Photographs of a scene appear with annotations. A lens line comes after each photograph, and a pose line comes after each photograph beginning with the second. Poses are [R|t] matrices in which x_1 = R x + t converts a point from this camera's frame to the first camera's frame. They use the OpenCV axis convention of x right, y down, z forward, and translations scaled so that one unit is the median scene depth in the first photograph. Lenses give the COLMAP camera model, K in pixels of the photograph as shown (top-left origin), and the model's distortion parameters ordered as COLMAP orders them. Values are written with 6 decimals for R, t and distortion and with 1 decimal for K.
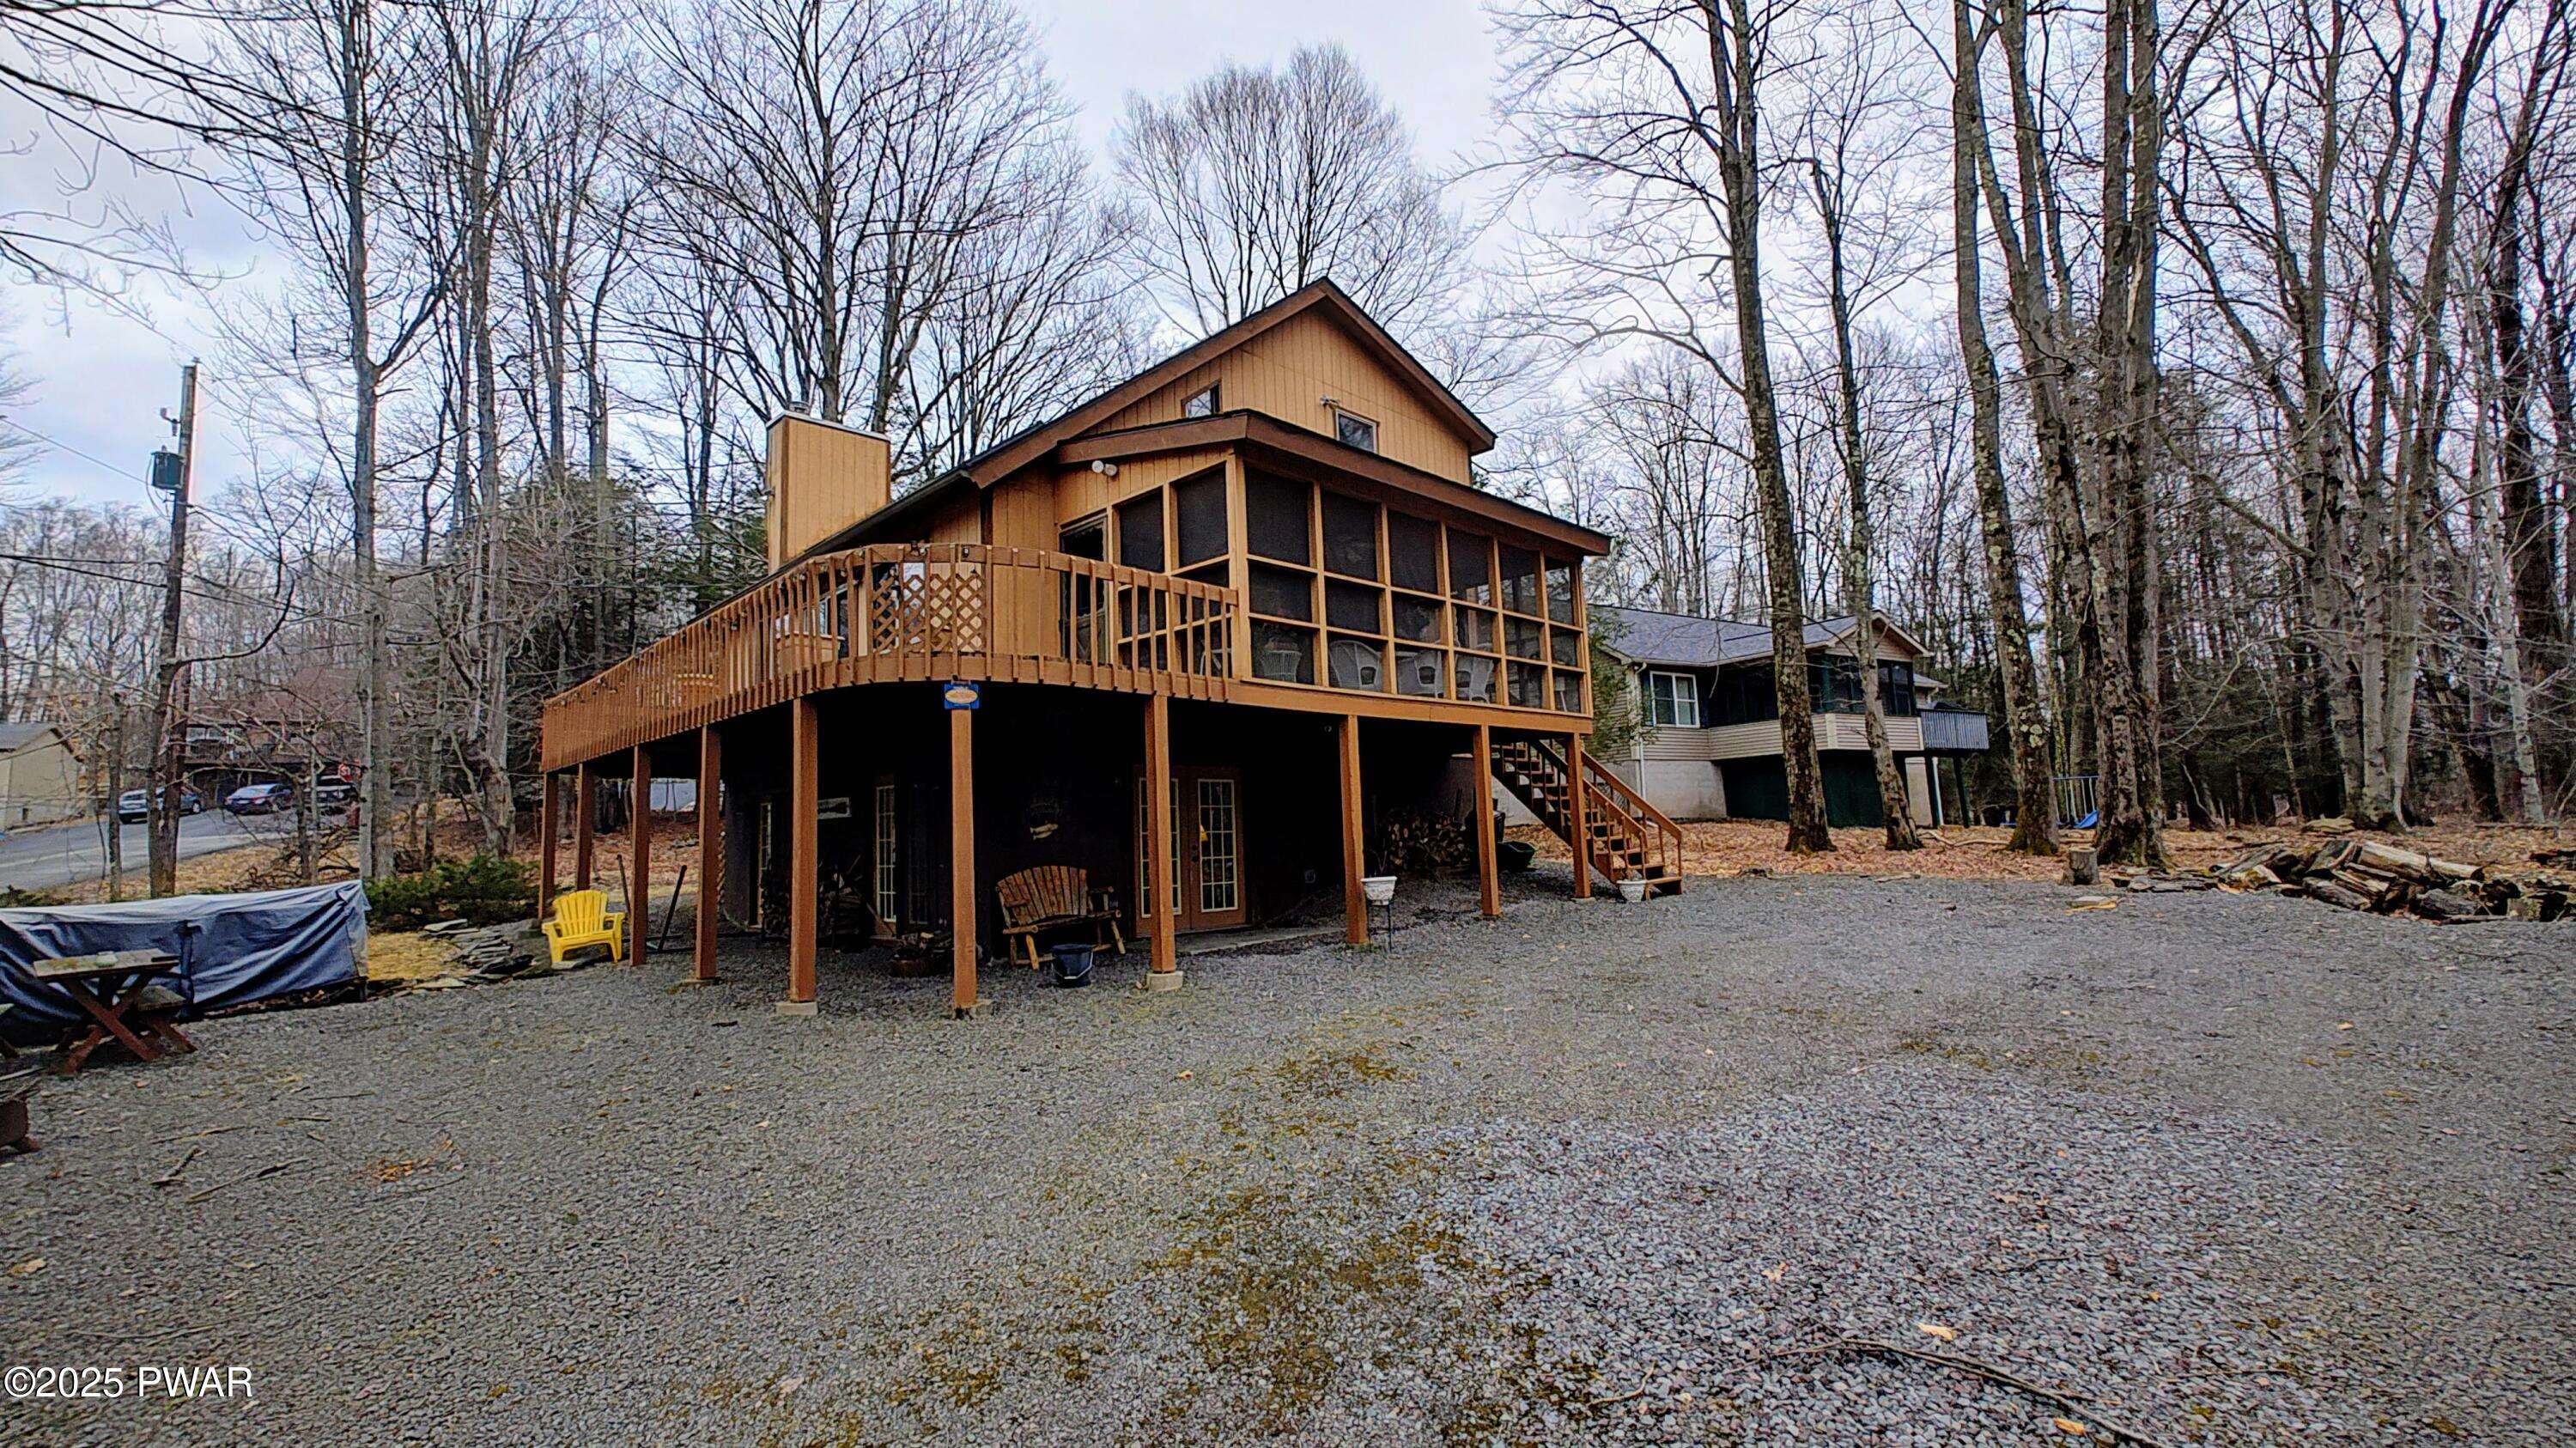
lens RADIAL K [[1079.0, 0, 1298.0], [0, 1079.0, 719.6], [0, 0, 1]] dist [0.003183, 0.000703]
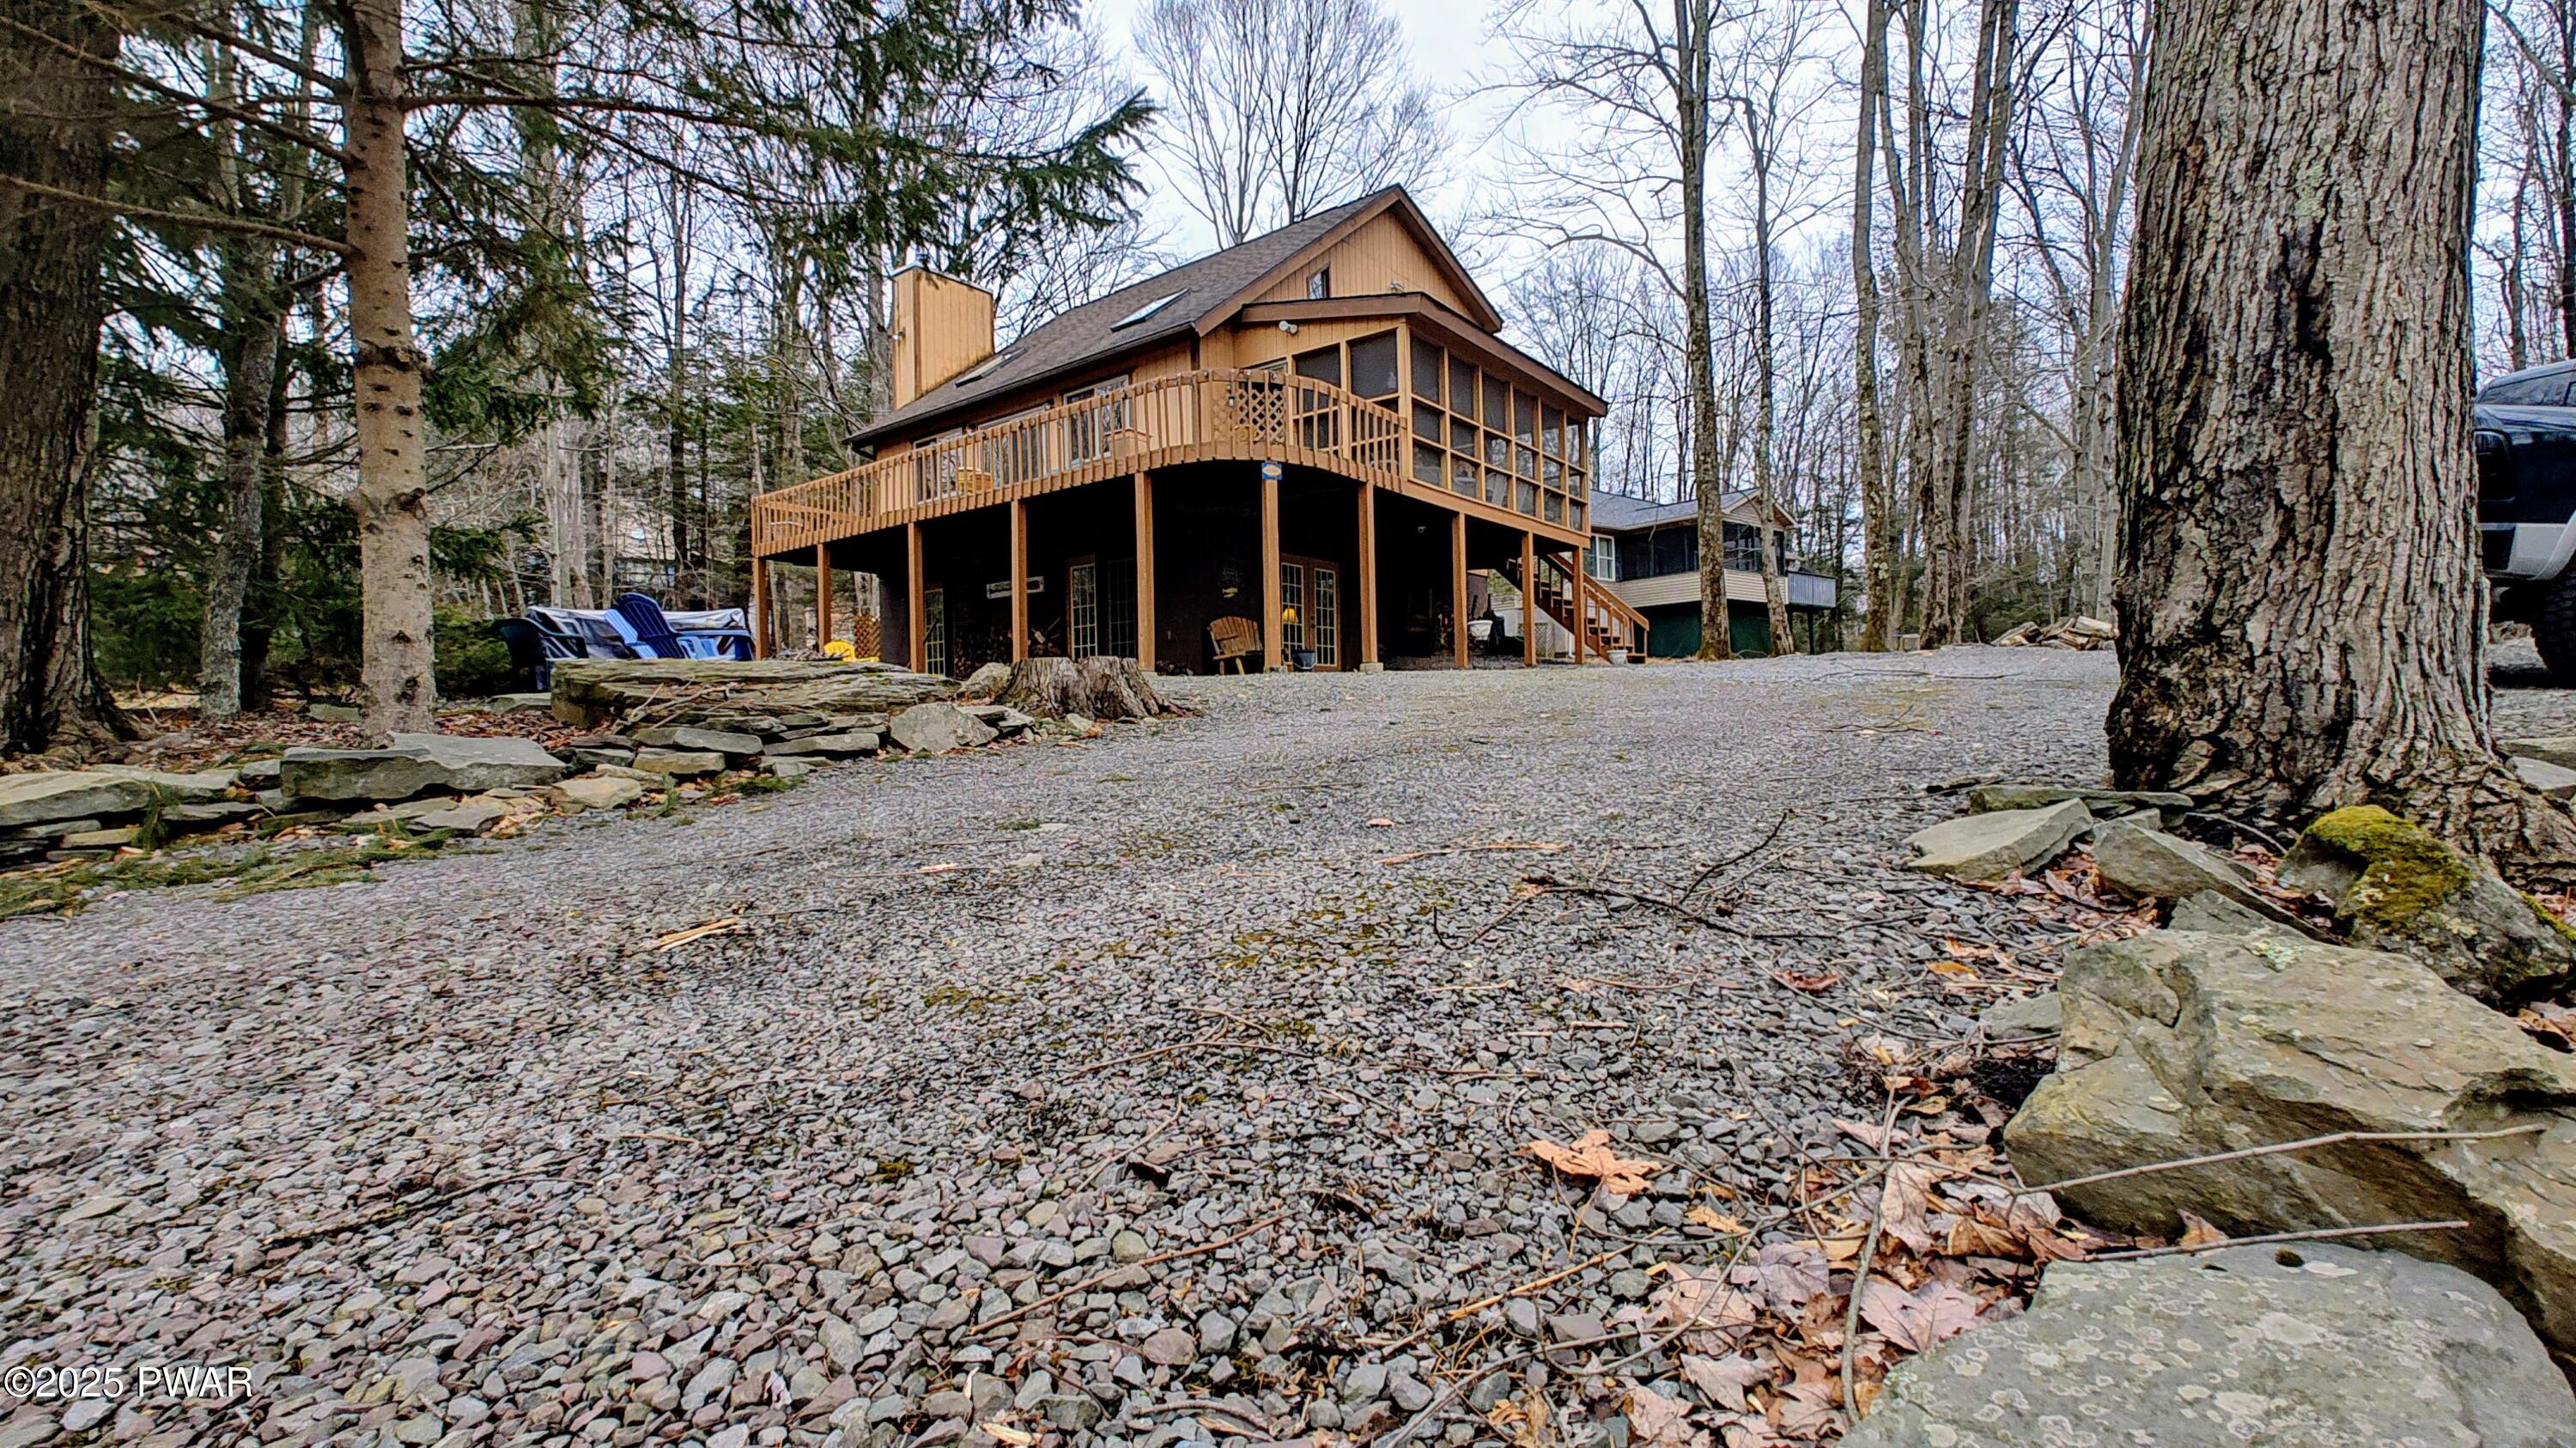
lens RADIAL K [[1065.7, 0, 1295.5], [0, 1065.7, 723.2], [0, 0, 1]] dist [0.004890, 0.000252]
pose [[0.992487, 0.015785, 0.121325, -0.231688], [-0.029037, 0.993700, 0.108250, 0.087261], [-0.118852, -0.110959, 0.986693, -0.286426]]
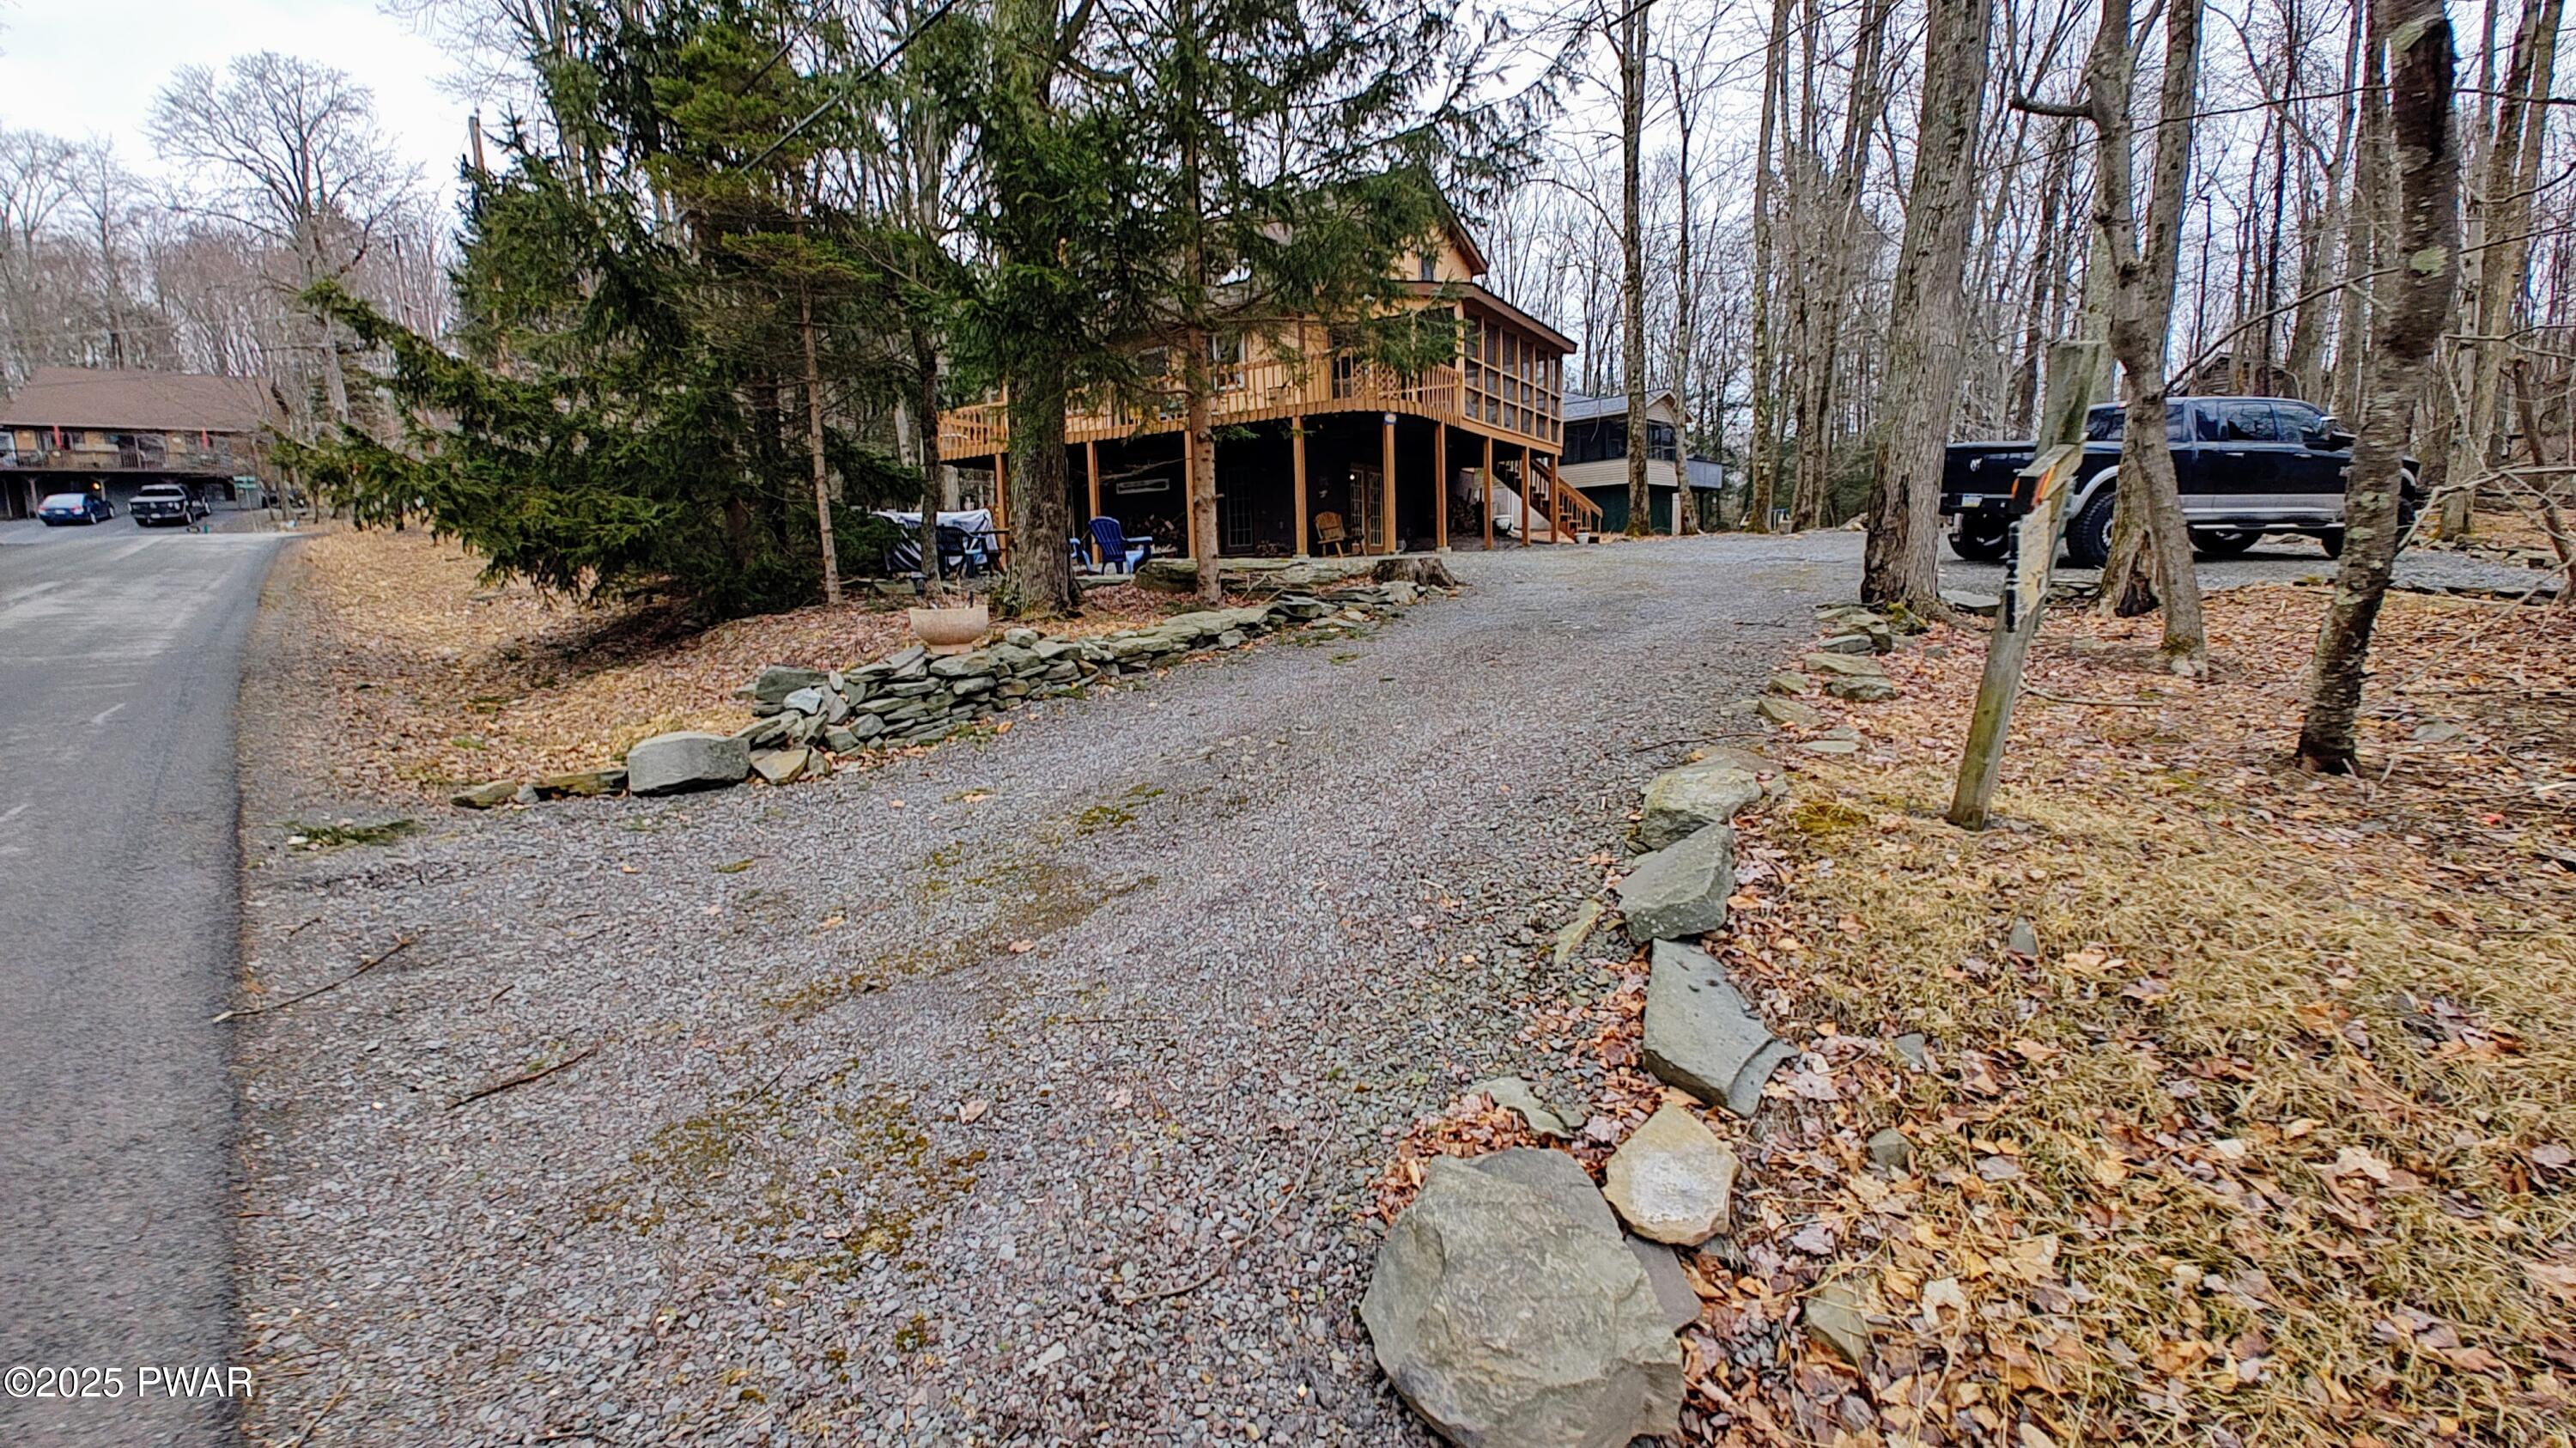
lens RADIAL K [[1051.2, 0, 1298.9], [0, 1051.2, 725.4], [0, 0, 1]] dist [-0.001524, -0.000086]
pose [[0.973982, -0.024263, 0.225323, -0.518460], [-0.029432, 0.972290, 0.231917, 0.051055], [-0.224707, -0.232514, 0.946279, -0.628282]]
